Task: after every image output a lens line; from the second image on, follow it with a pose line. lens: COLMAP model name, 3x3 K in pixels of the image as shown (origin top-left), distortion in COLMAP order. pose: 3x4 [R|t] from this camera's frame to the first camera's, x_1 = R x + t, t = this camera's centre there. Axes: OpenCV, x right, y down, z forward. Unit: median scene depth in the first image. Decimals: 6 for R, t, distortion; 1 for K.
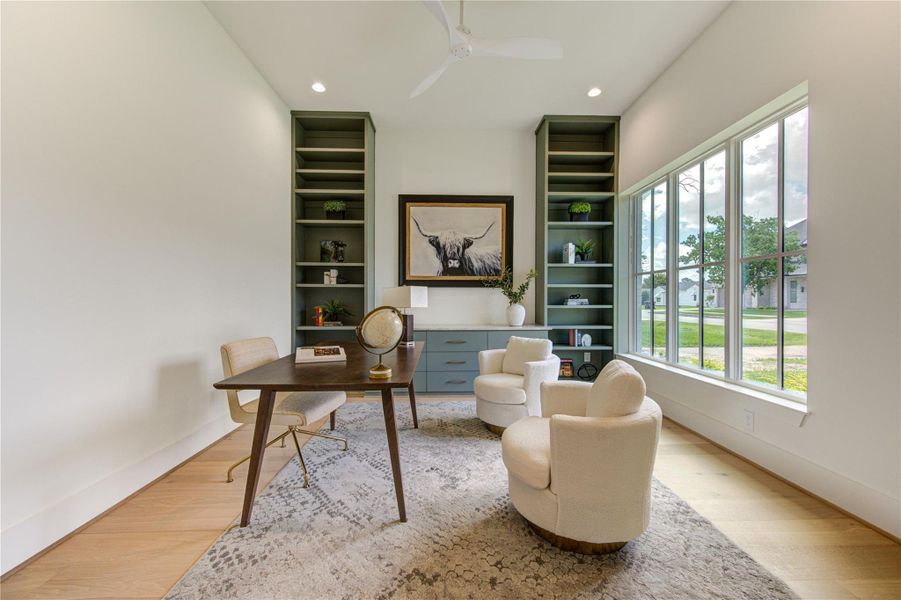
lens RADIAL K [[338.2, 0, 450.5], [0, 338.2, 300.0], [0, 0, 1]] dist [0.000018, -0.000044]
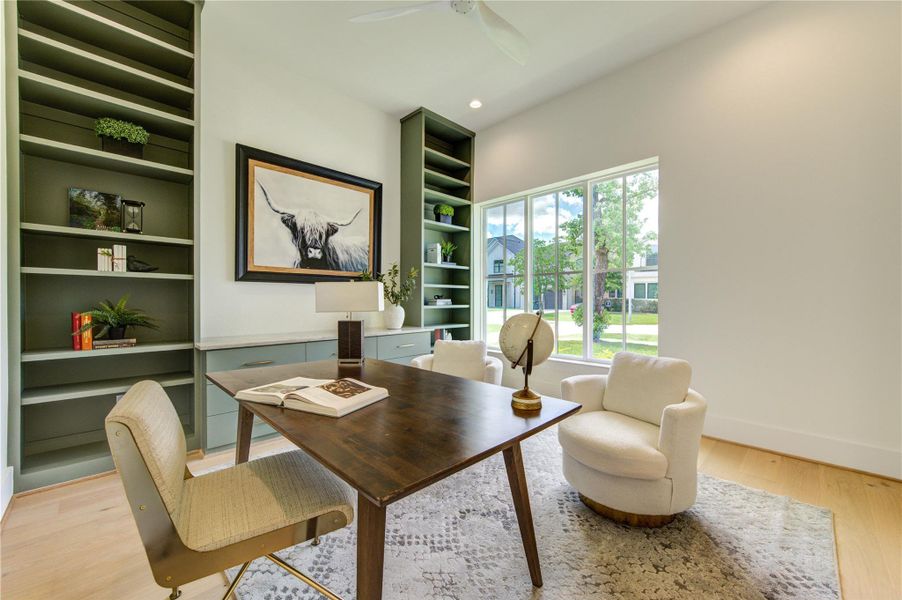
lens RADIAL K [[350.0, 0, 451.0], [0, 350.0, 300.0], [0, 0, 1]] dist [0.001103, 0.000131]
pose [[0.742230, 0.000540, 0.670145, -0.307683], [-0.000734, 1.000000, 0.000008, -0.000802], [-0.670145, -0.000498, 0.742230, 0.199410]]
